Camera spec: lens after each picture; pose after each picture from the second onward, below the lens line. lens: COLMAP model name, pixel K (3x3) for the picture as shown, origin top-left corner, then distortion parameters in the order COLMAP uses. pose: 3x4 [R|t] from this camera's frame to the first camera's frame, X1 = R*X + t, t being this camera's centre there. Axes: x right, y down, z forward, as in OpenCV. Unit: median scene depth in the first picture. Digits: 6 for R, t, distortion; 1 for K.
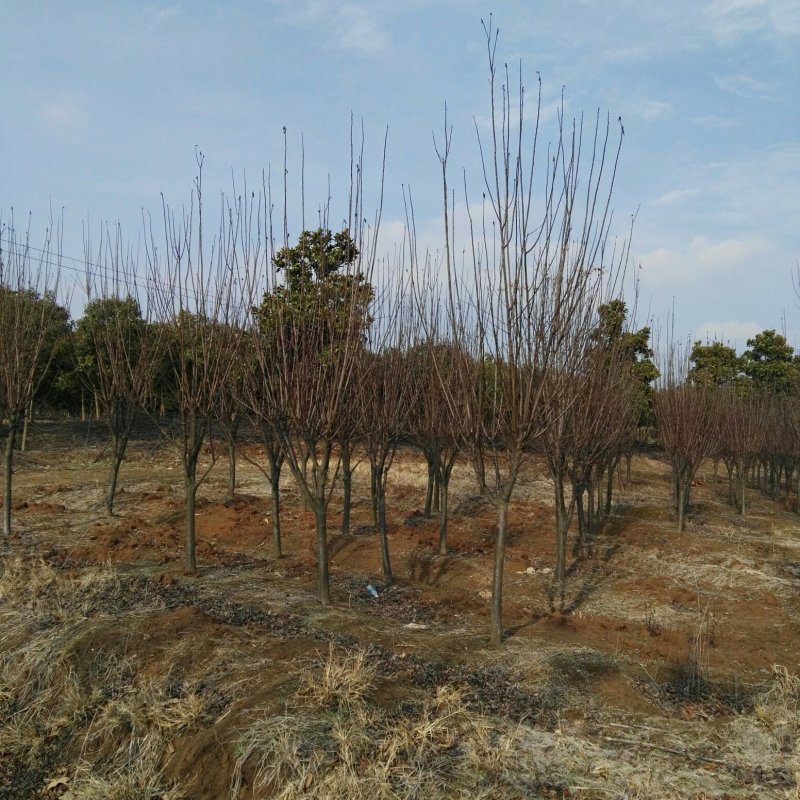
lens RADIAL K [[838.5, 0, 398.9], [0, 838.5, 384.4], [0, 0, 1]] dist [0.106373, -0.116338]
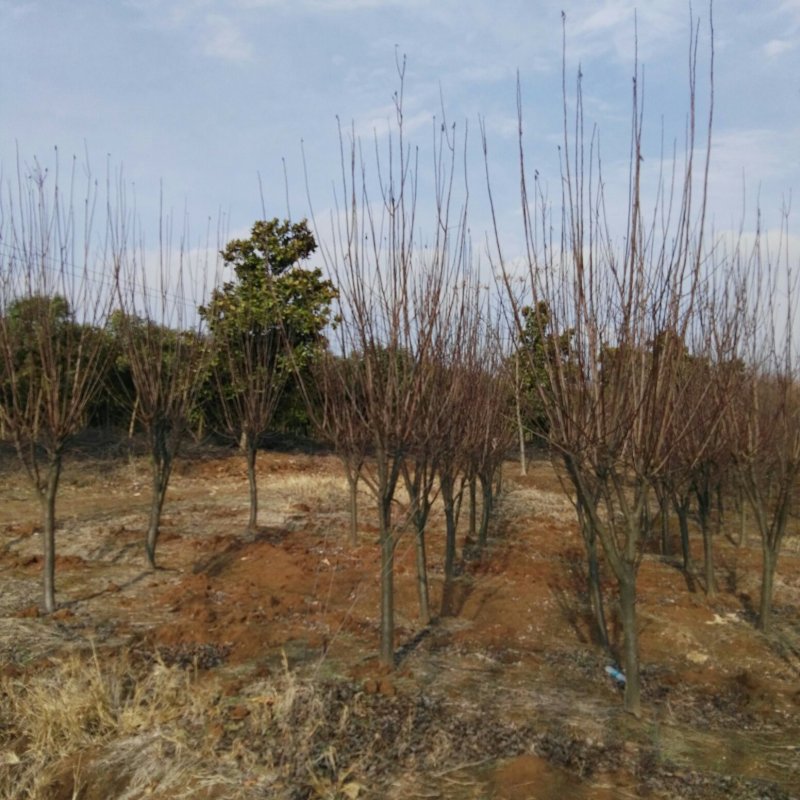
lens RADIAL K [[832.6, 0, 400.0], [0, 832.6, 400.0], [0, 0, 1]] dist [0.059015, -0.138220]
pose [[0.988533, -0.018332, 0.149887, -0.099297], [0.016359, 0.999763, 0.014383, -0.002046], [-0.150115, -0.011766, 0.988598, 0.096435]]
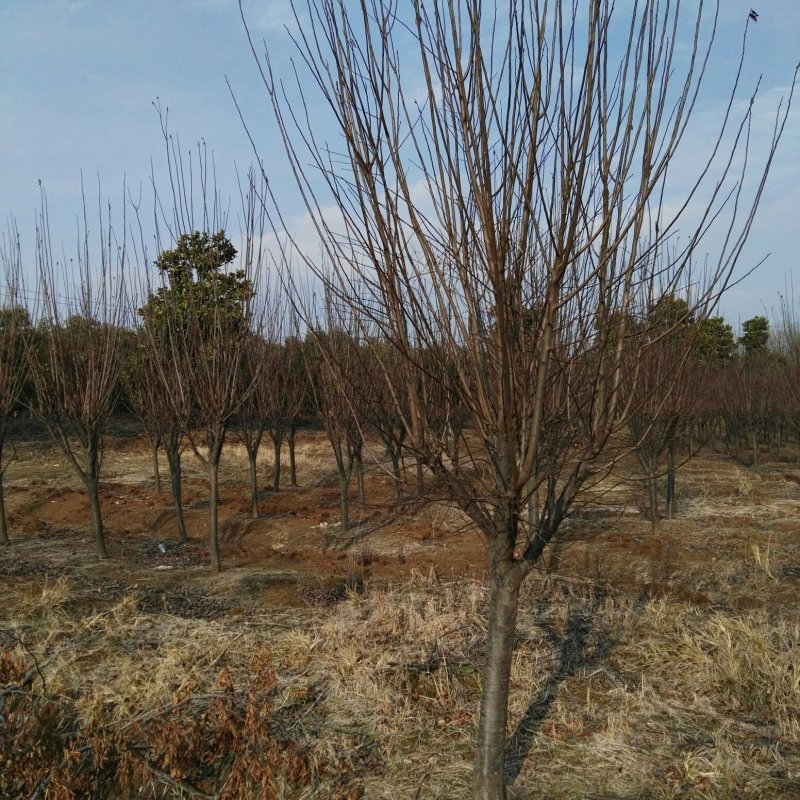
lens RADIAL K [[832.6, 0, 400.0], [0, 832.6, 400.0], [0, 0, 1]] dist [0.059015, -0.138220]
pose [[0.995667, -0.067369, 0.064096, 0.079321], [0.064705, 0.996987, 0.042781, -0.001311], [-0.066785, -0.038448, 0.997026, -0.077746]]
